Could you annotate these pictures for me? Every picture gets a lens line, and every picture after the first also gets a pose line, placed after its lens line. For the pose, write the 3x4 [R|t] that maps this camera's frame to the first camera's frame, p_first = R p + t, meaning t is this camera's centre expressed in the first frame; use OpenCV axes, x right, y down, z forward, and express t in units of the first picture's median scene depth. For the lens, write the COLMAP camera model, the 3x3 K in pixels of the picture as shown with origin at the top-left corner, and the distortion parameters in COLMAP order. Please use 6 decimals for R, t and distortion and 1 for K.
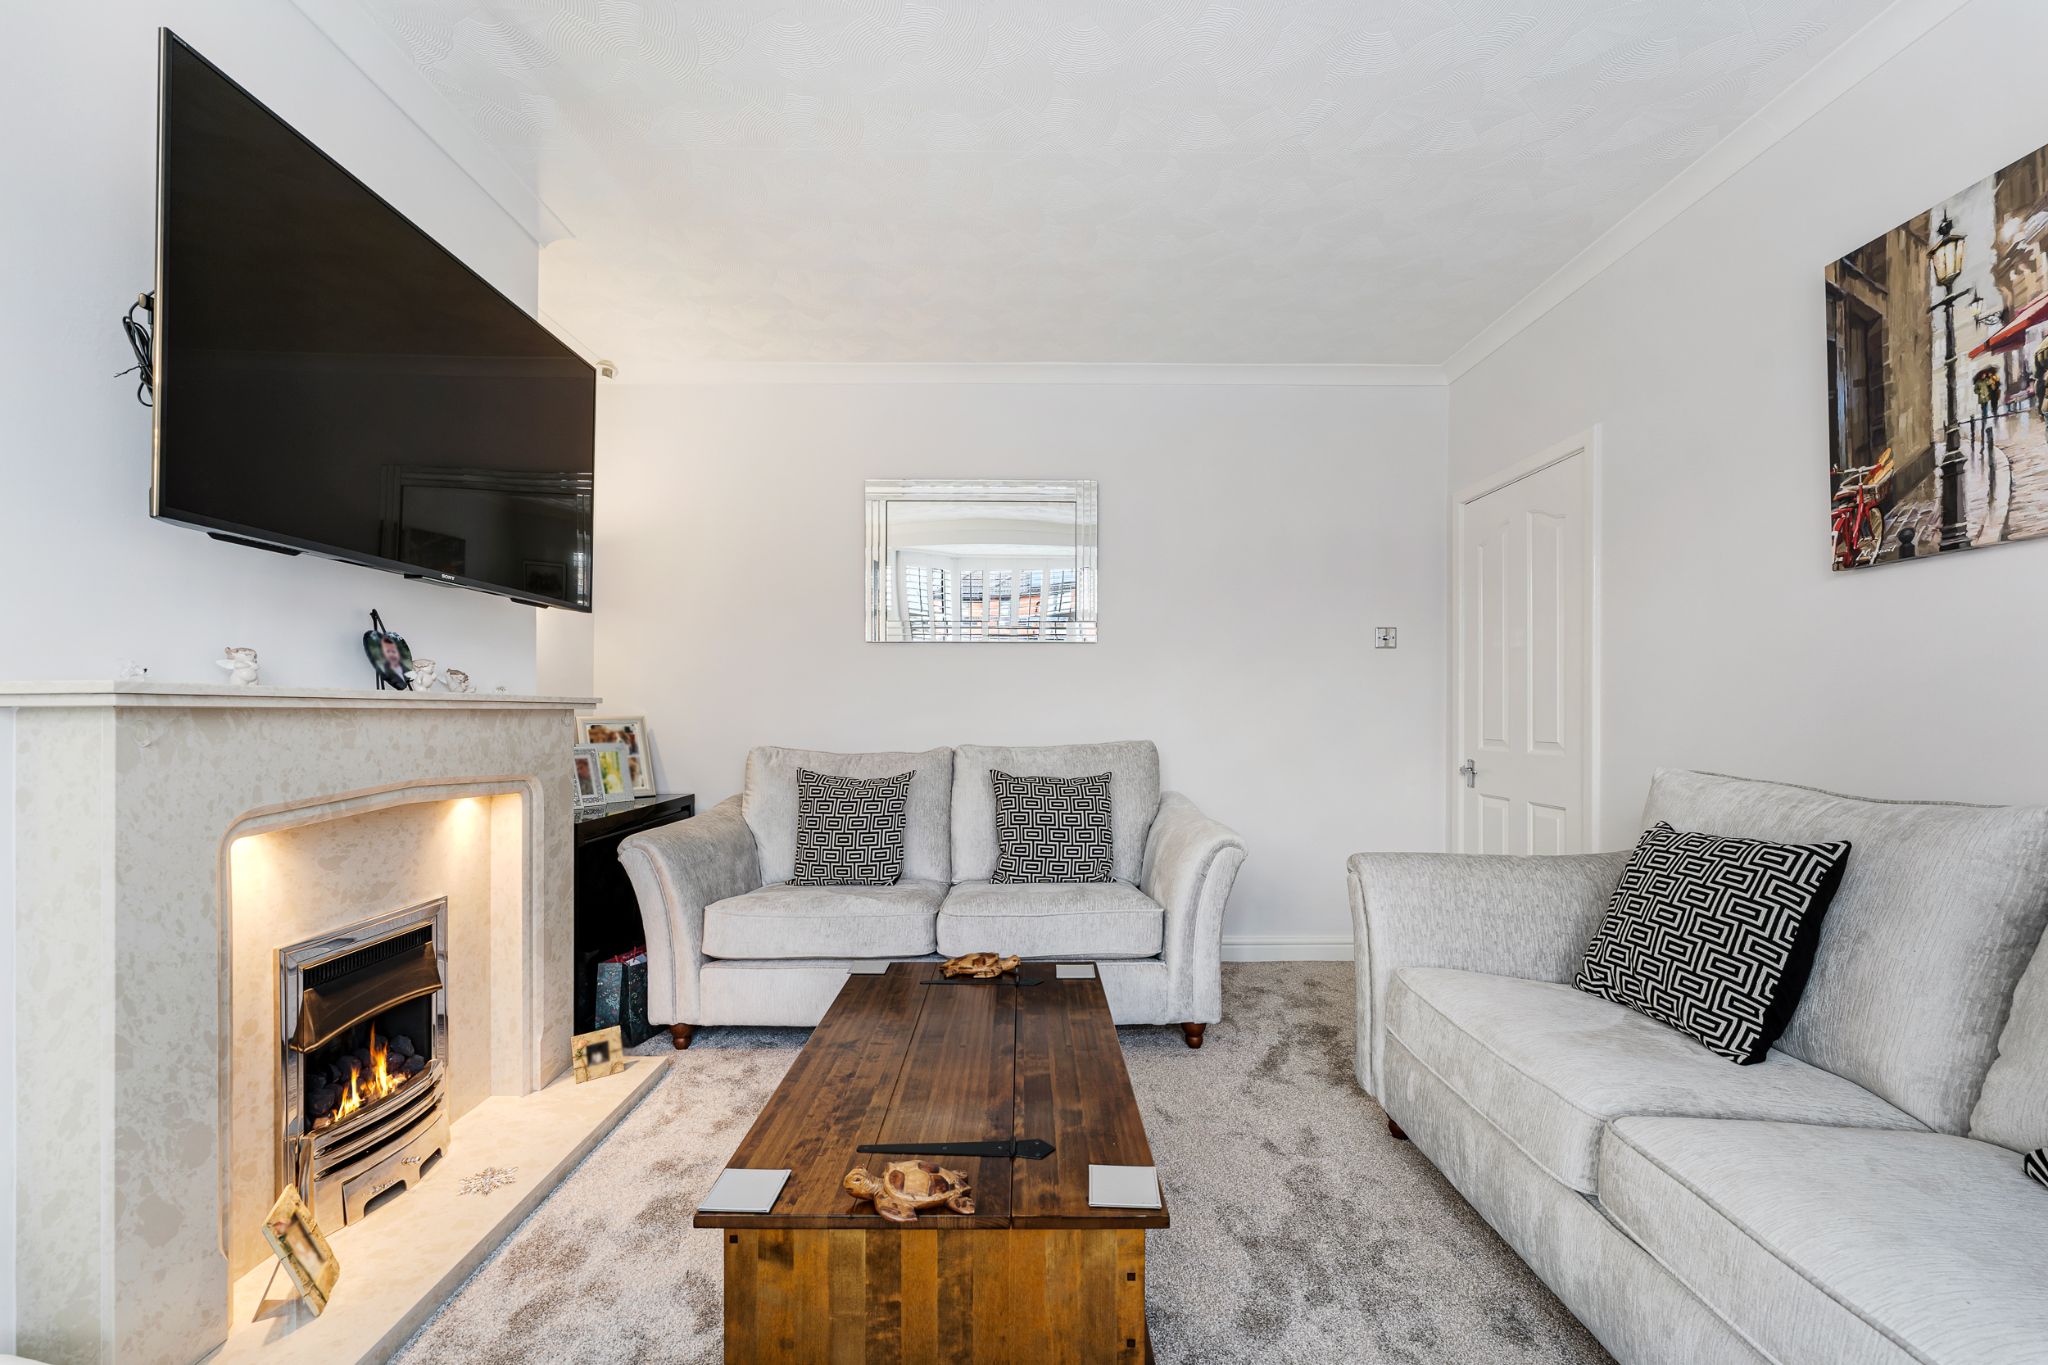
lens RADIAL K [[855.9, 0, 1036.8], [0, 855.9, 694.4], [0, 0, 1]] dist [0.002059, -0.000640]
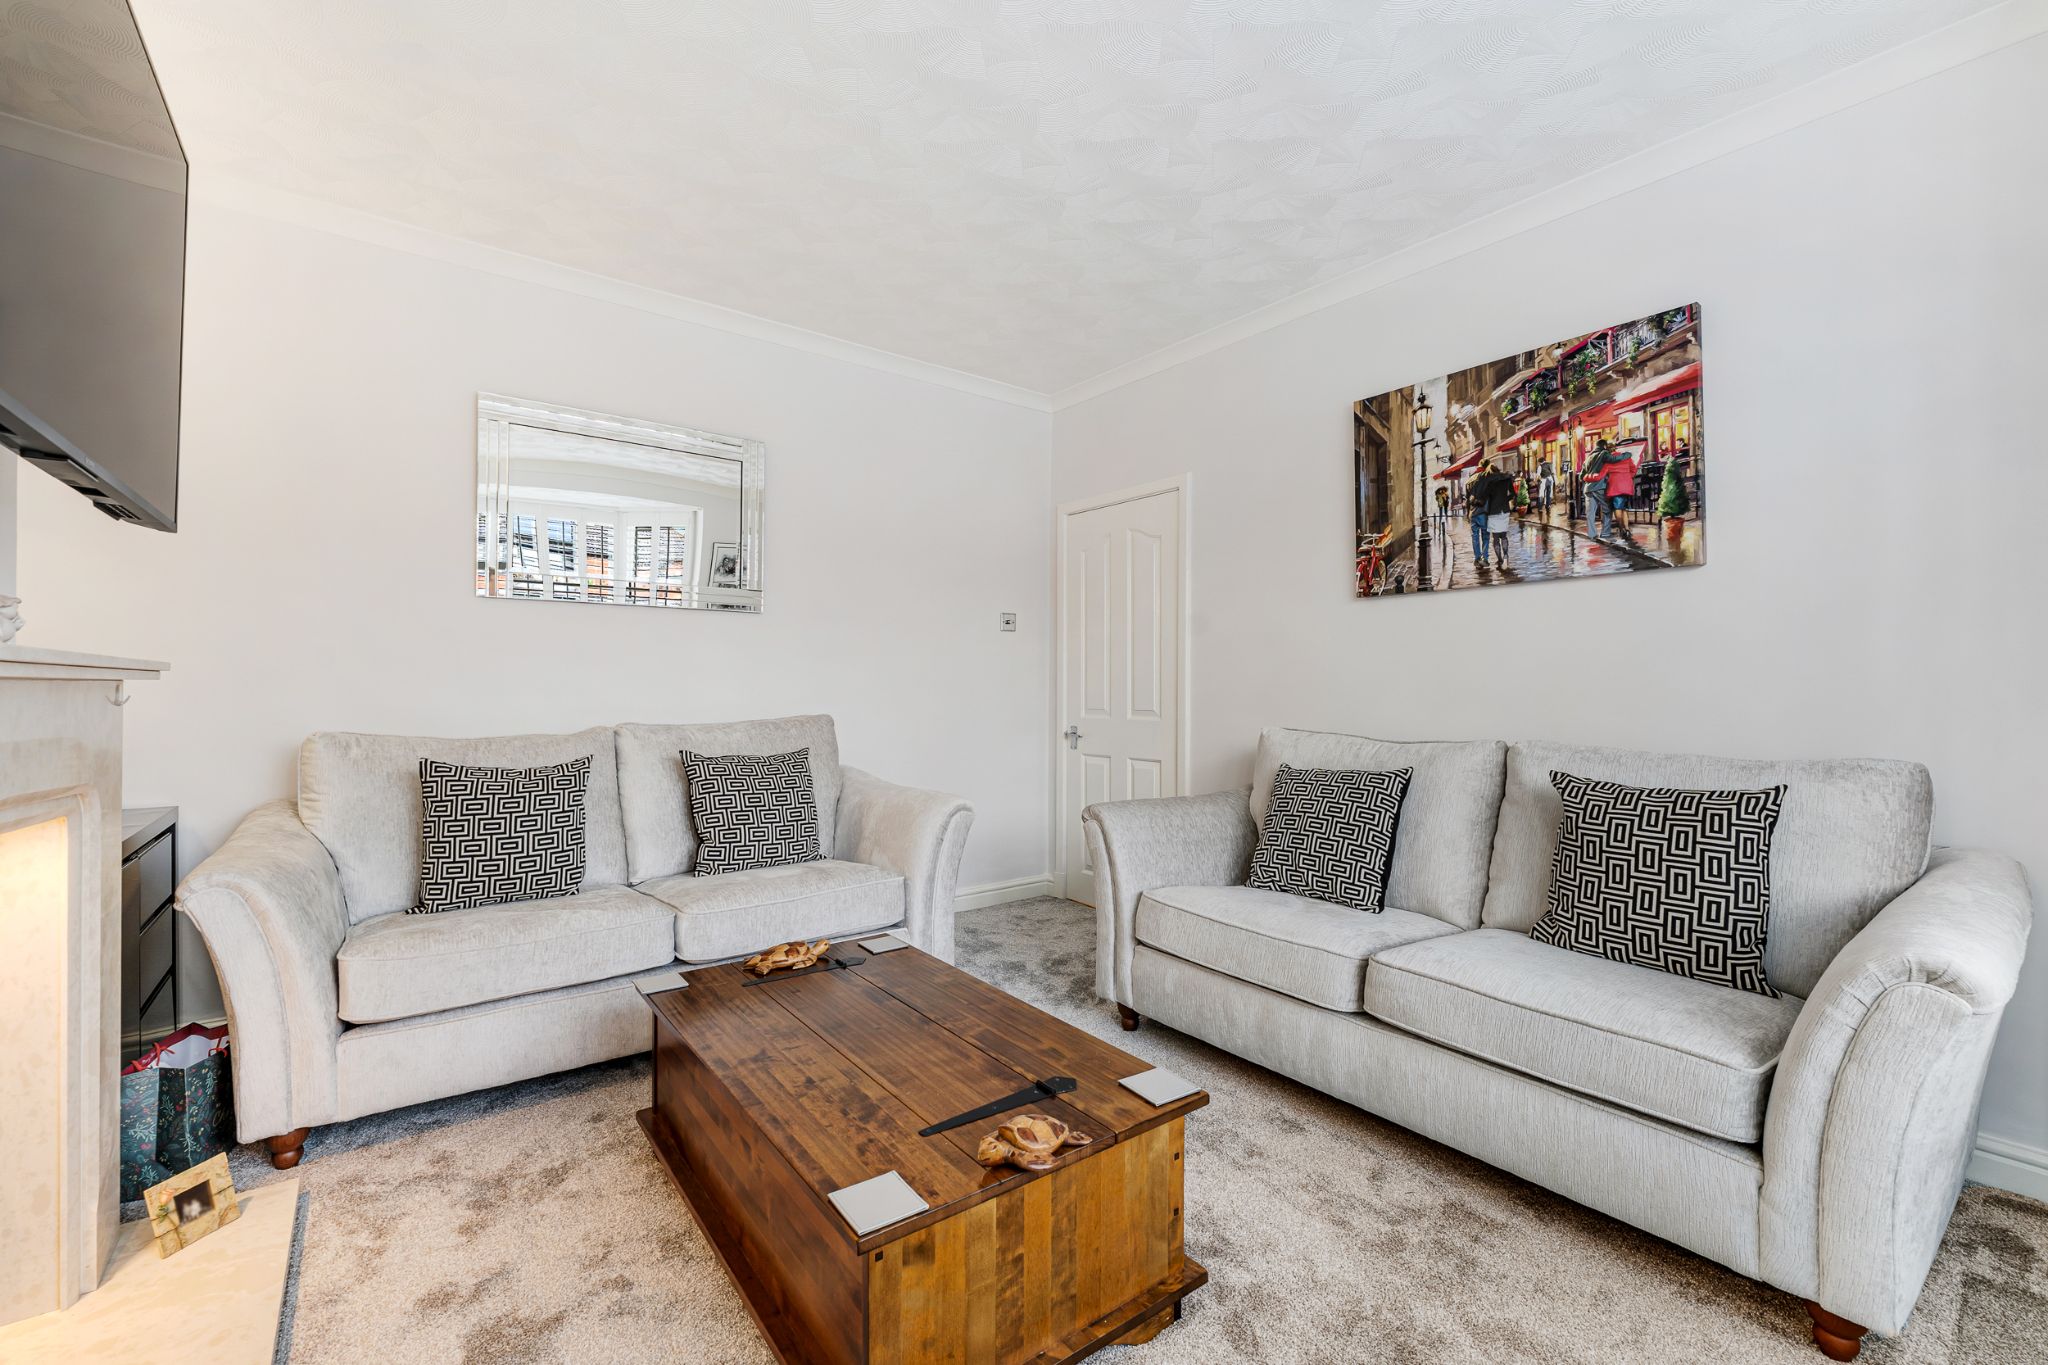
lens RADIAL K [[855.9, 0, 1050.6], [0, 855.9, 667.5], [0, 0, 1]] dist [0.002059, -0.000640]
pose [[0.796076, 0.015896, 0.604988, -0.472724], [-0.015208, 0.999865, -0.006260, 0.002219], [-0.605006, -0.004217, 0.796210, 0.094233]]
